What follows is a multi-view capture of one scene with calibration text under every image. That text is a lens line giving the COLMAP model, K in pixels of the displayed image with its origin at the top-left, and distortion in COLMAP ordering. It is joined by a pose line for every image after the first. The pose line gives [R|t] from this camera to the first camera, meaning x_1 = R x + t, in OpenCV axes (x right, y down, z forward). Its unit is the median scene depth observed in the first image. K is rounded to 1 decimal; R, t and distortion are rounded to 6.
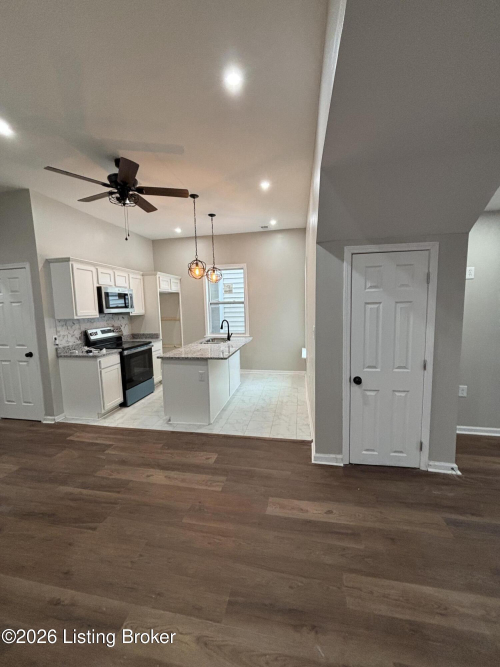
lens RADIAL K [[271.9, 0, 250.0], [0, 271.9, 333.5], [0, 0, 1]] dist [-0.001803, 0.000178]
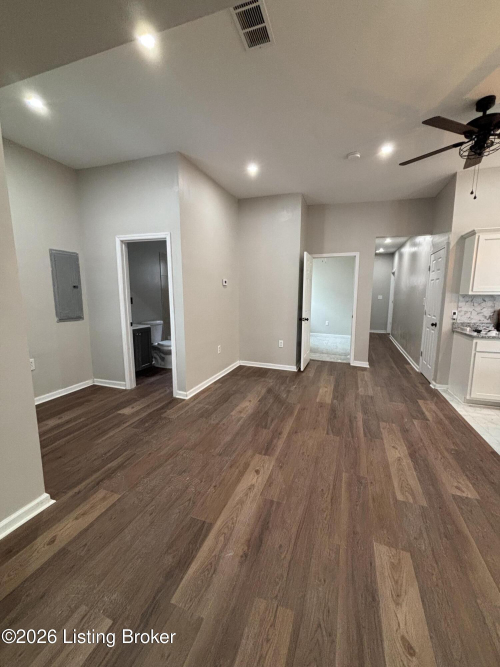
lens RADIAL K [[271.9, 0, 250.0], [0, 271.9, 333.5], [0, 0, 1]] dist [-0.001803, 0.000178]
pose [[-0.163375, 0.159310, -0.973616, 0.578197], [-0.100258, 0.979086, 0.177028, -0.014679], [0.981457, 0.126535, -0.143986, 0.516695]]
